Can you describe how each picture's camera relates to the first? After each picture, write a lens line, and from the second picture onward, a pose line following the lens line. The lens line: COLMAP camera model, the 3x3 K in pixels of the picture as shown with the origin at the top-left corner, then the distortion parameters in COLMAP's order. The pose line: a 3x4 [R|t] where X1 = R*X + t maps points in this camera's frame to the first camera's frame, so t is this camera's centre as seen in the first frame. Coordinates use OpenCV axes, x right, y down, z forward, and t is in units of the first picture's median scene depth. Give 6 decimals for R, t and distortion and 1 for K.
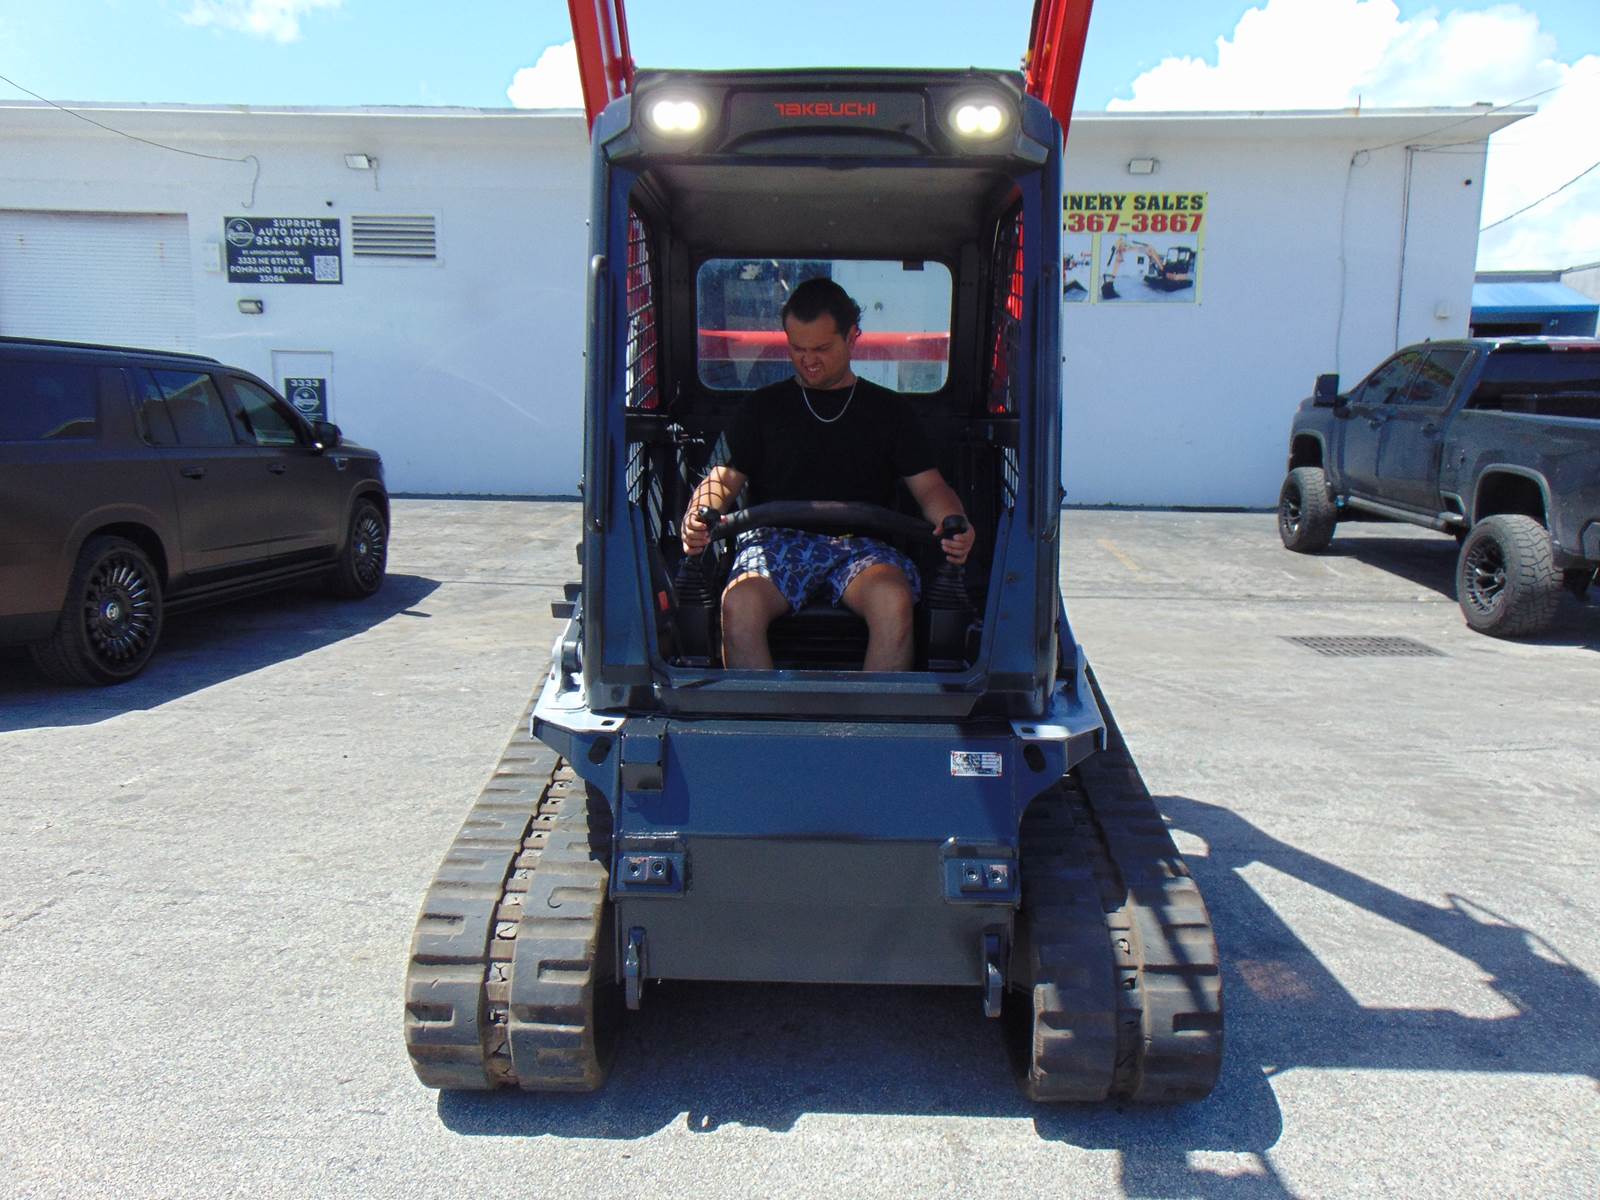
lens RADIAL K [[1191.7, 0, 806.3], [0, 1191.7, 599.2], [0, 0, 1]] dist [-0.013338, 0.049580]
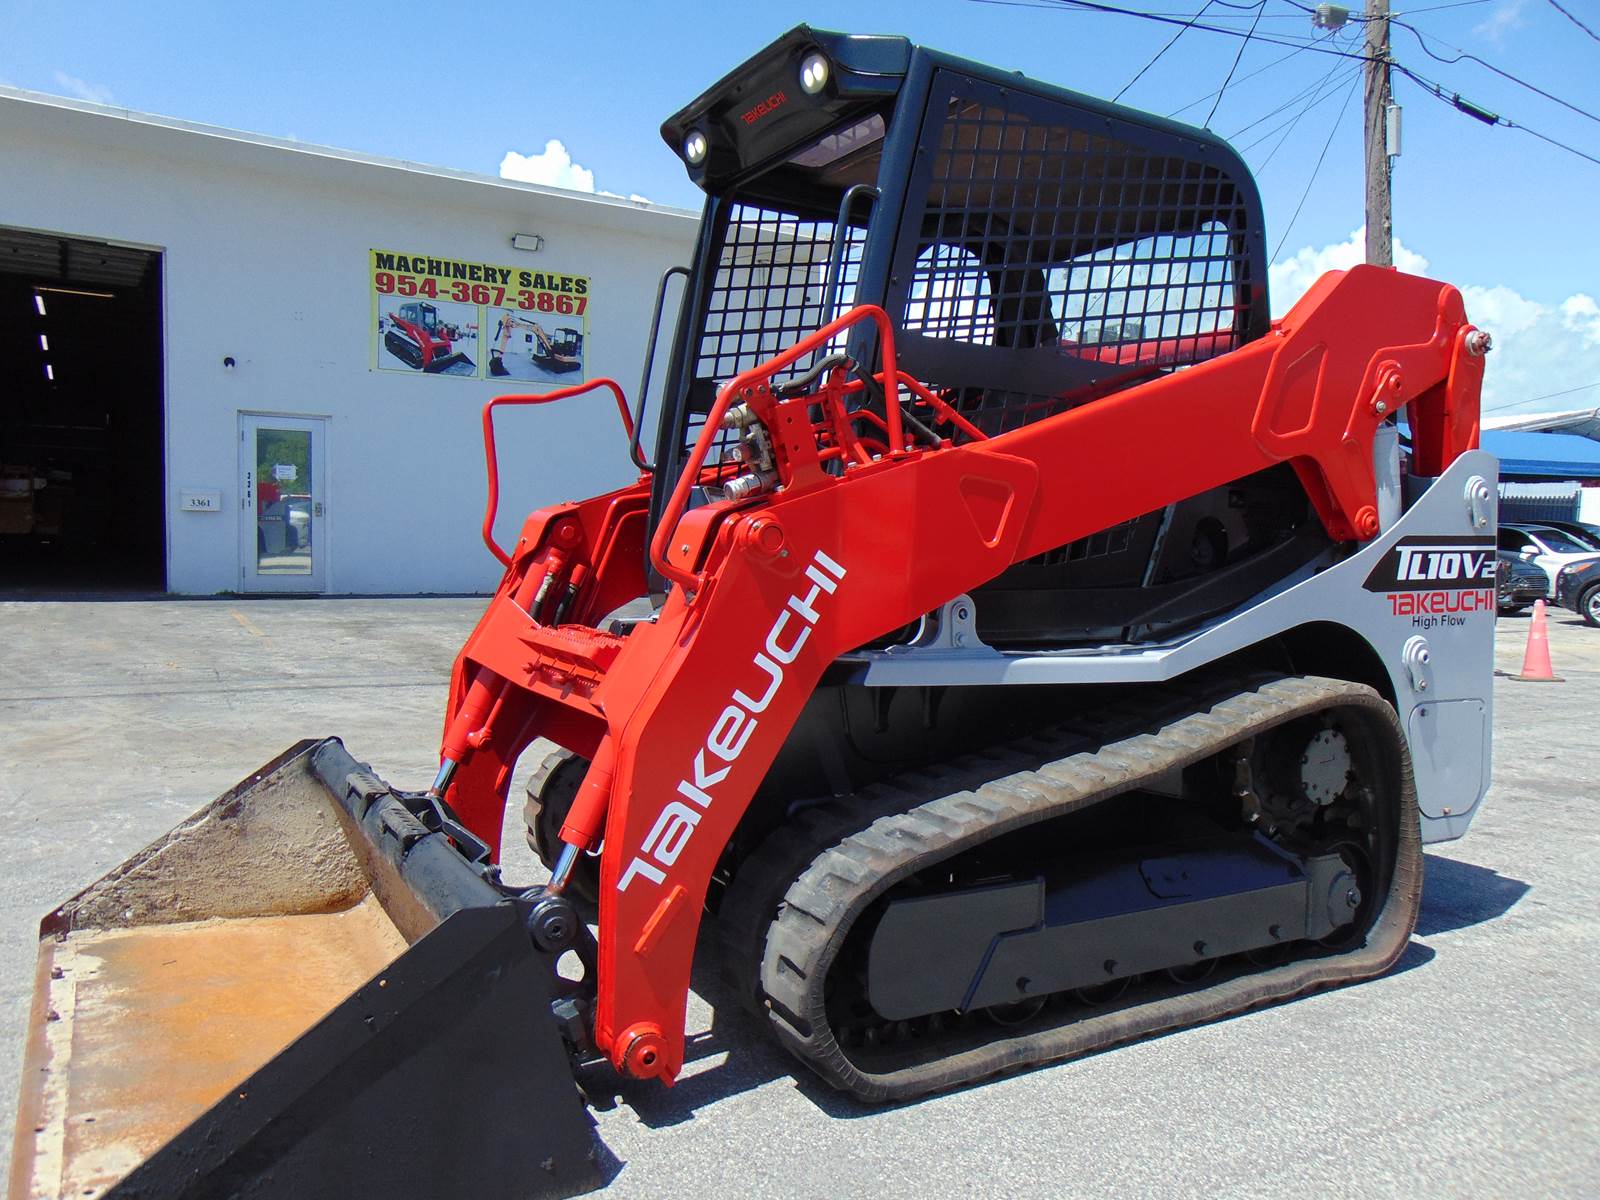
lens RADIAL K [[1191.7, 0, 802.9], [0, 1191.7, 605.2], [0, 0, 1]] dist [-0.013338, 0.049580]
pose [[0.833594, -0.029435, 0.551593, -0.070446], [0.078515, 0.994754, -0.065572, 0.008773], [-0.546769, 0.097969, 0.831532, 0.105796]]
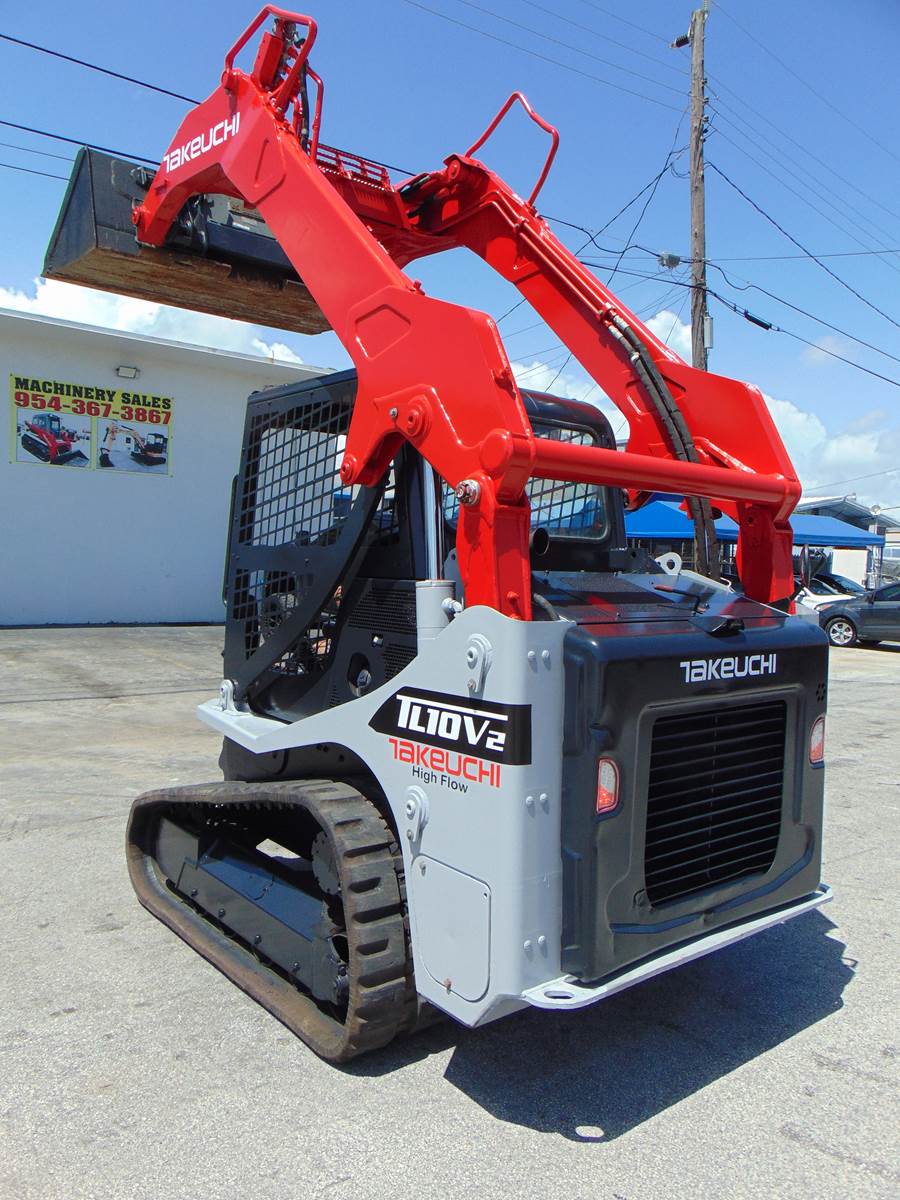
lens RADIAL K [[893.8, 0, 442.1], [0, 893.8, 608.0], [0, 0, 1]] dist [-0.013338, 0.049580]
pose [[0.672616, 0.035701, -0.739130, 0.237126], [-0.134158, 0.988167, -0.074355, -0.010316], [0.727729, 0.149172, 0.669446, 0.112361]]
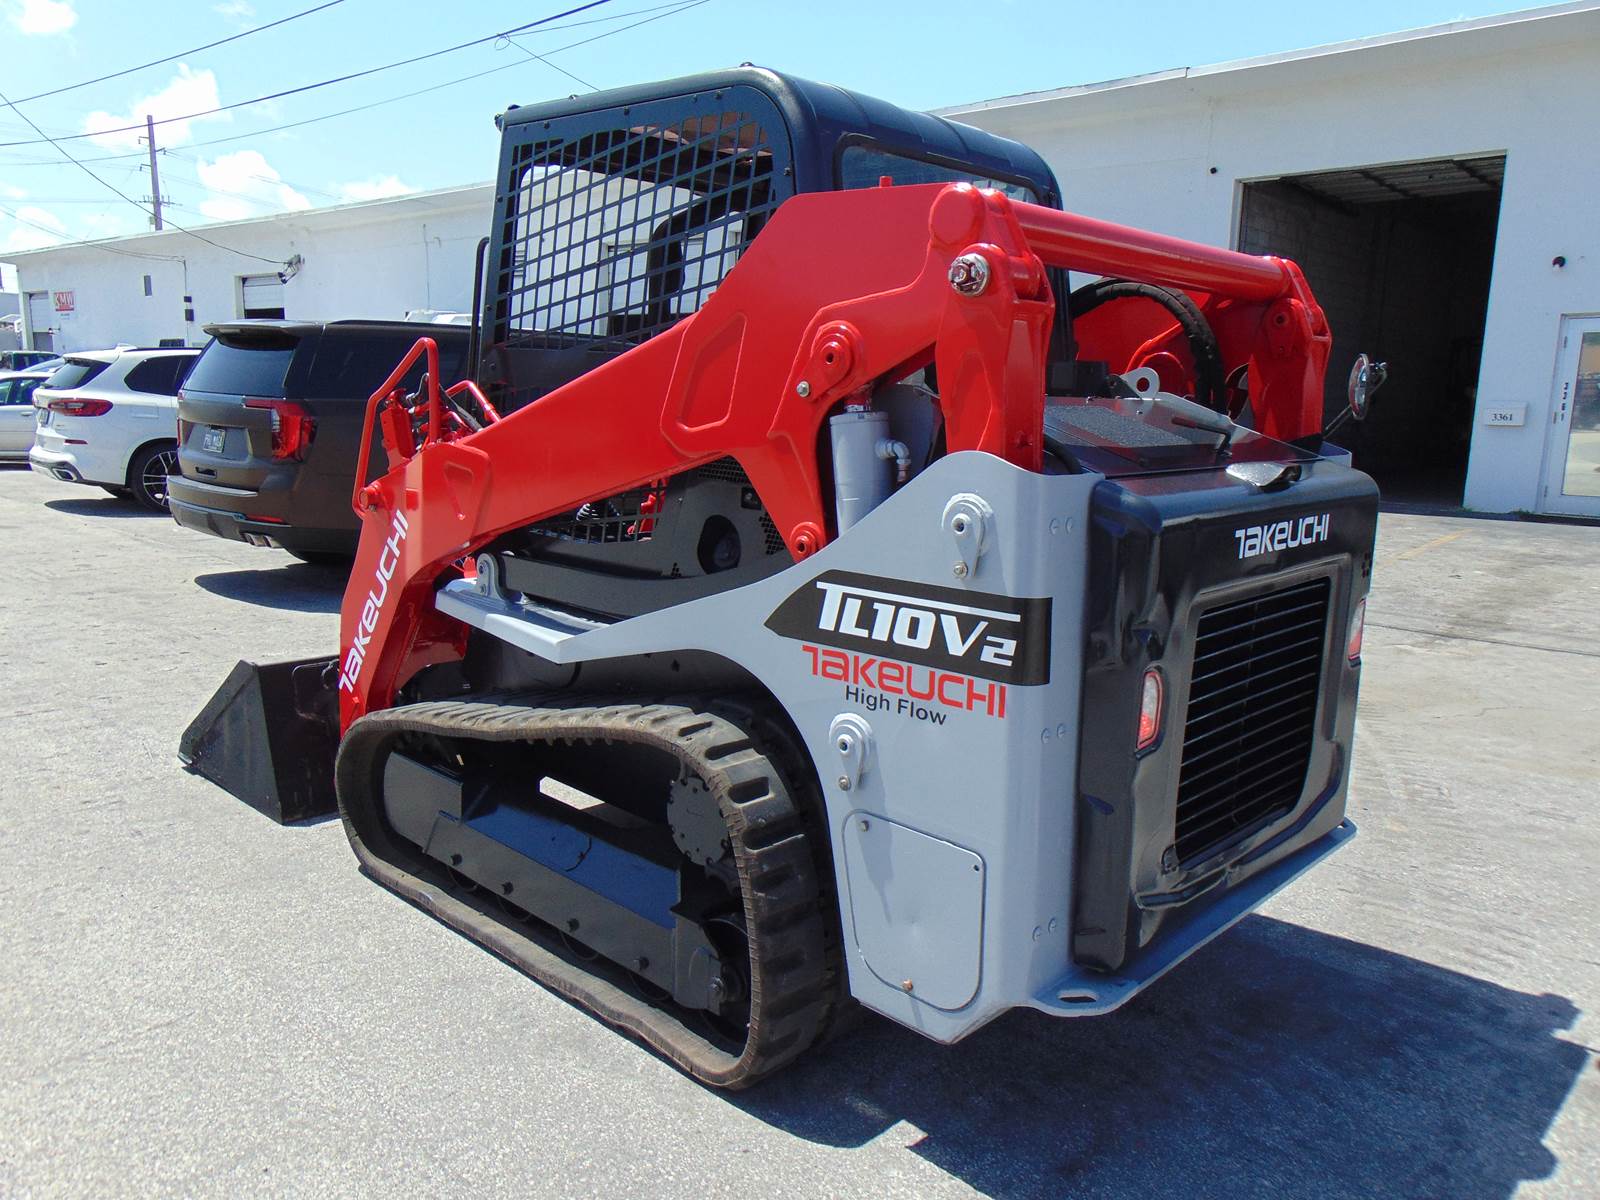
lens RADIAL K [[1191.7, 0, 807.7], [0, 1191.7, 605.4], [0, 0, 1]] dist [-0.013338, 0.049580]
pose [[0.771285, 0.128499, -0.623384, 0.204437], [-0.121295, 0.991134, 0.054232, -0.010619], [0.624826, 0.033785, 0.780033, 0.102783]]
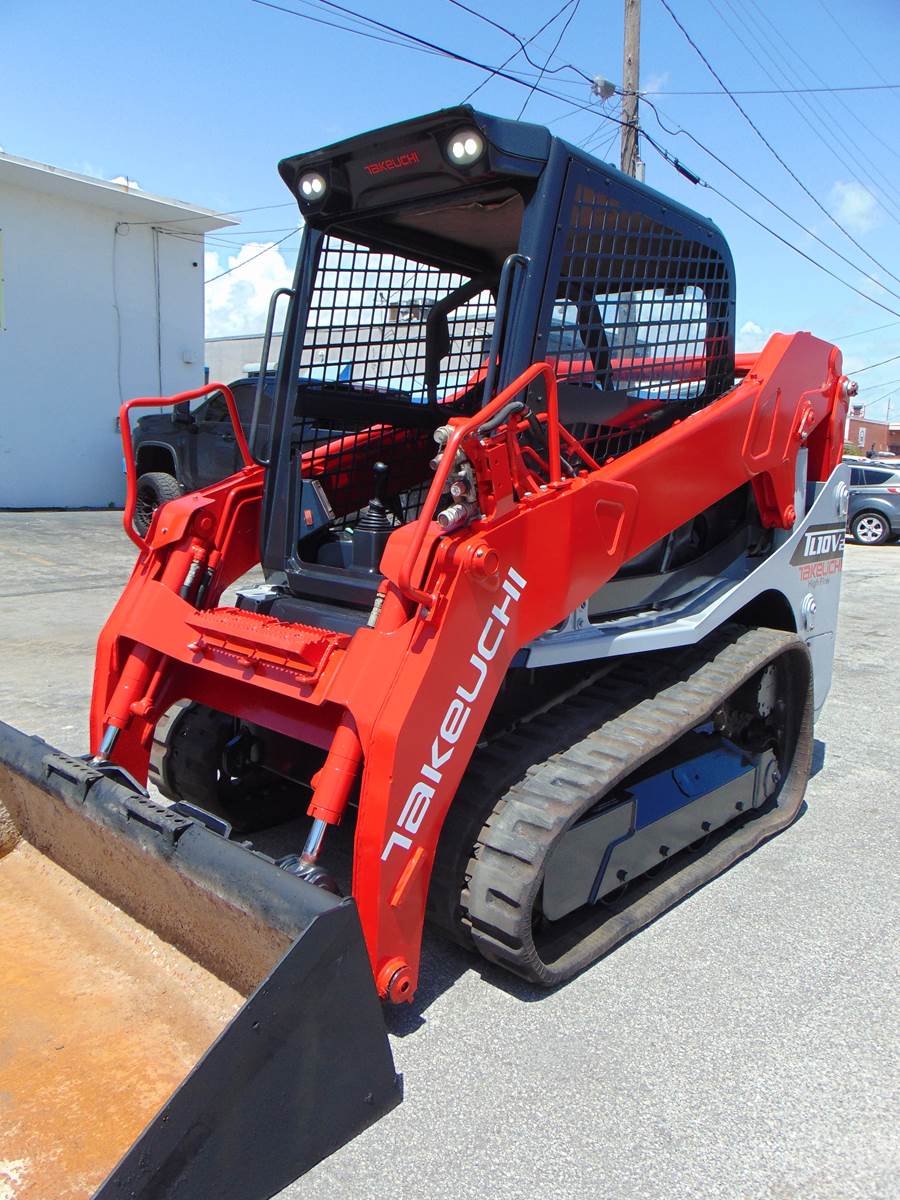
lens RADIAL K [[893.8, 0, 440.5], [0, 893.8, 608.4], [0, 0, 1]] dist [-0.013338, 0.049580]
pose [[0.624652, -0.116593, 0.772150, -0.099442], [0.090093, 0.992948, 0.077050, -0.012251], [-0.775688, 0.021436, 0.630752, 0.148037]]
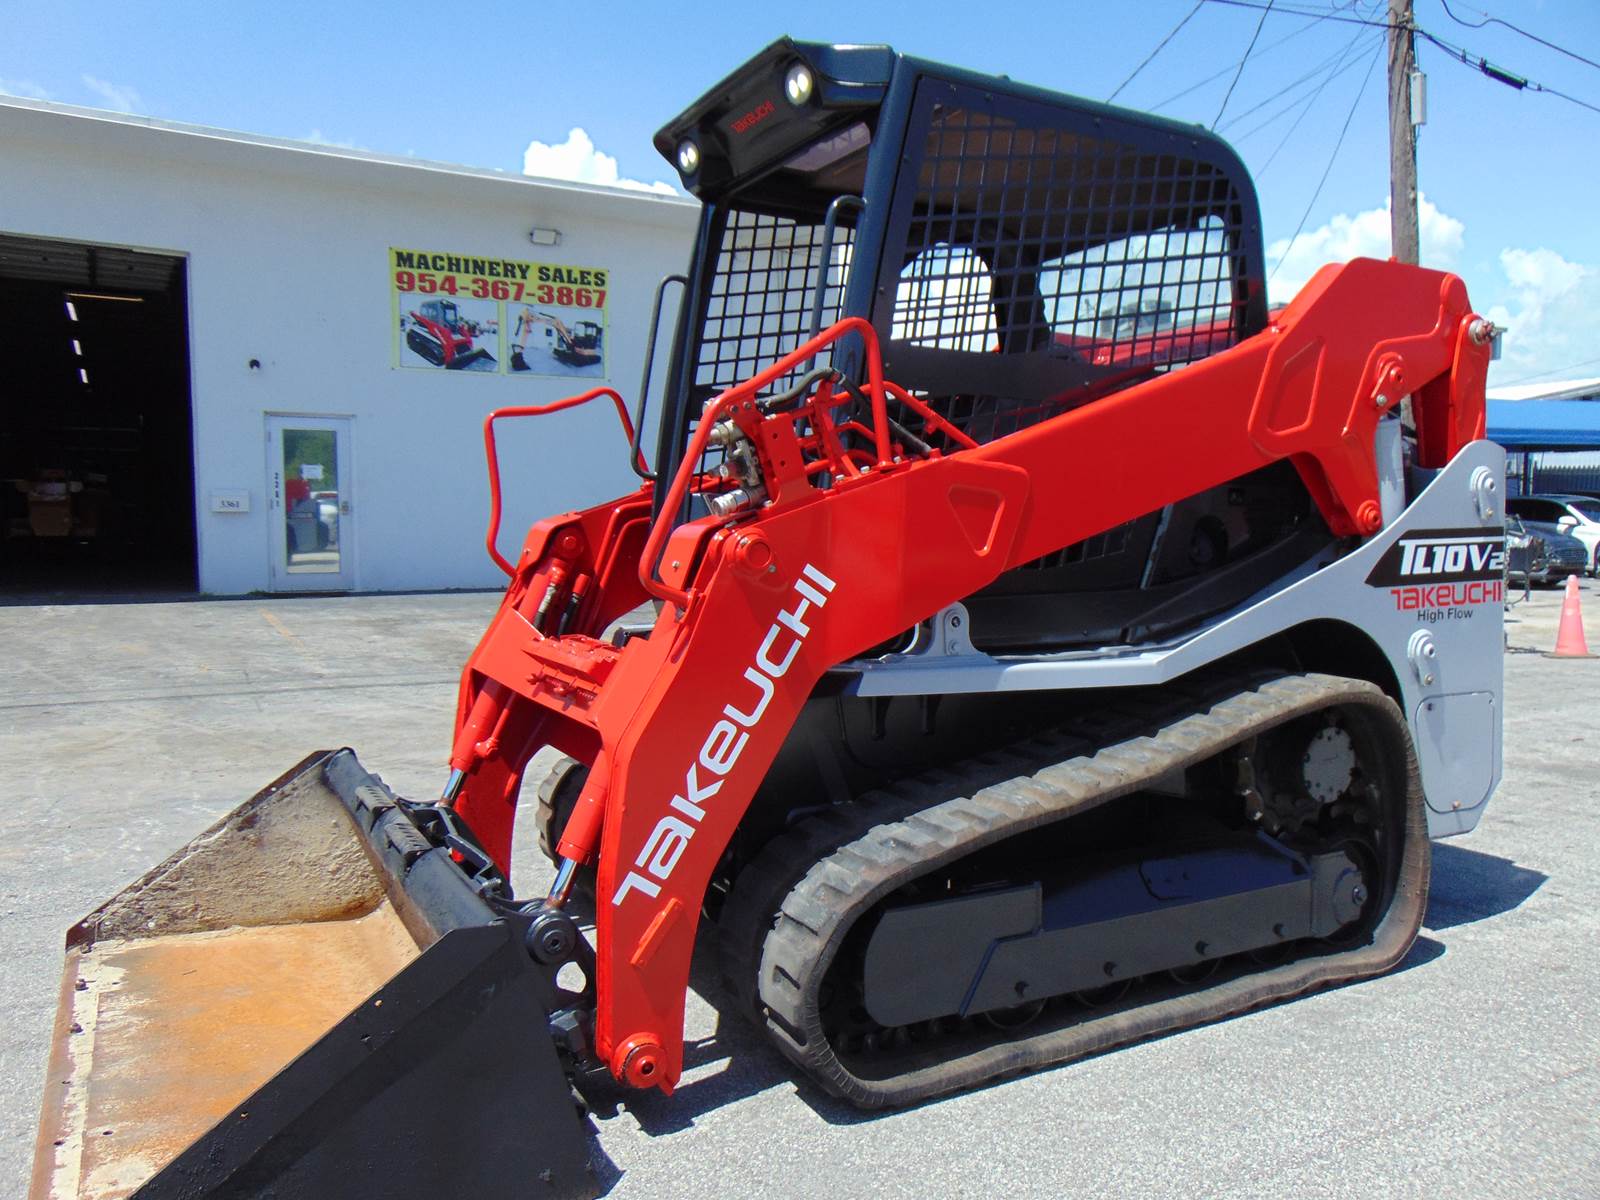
lens RADIAL K [[1191.7, 0, 799.8], [0, 1191.7, 603.5], [0, 0, 1]] dist [-0.013338, 0.049580]
pose [[0.847770, -0.051764, 0.527832, -0.066920], [0.095366, 0.993883, -0.055701, 0.005664], [-0.521720, 0.097559, 0.847520, 0.101709]]
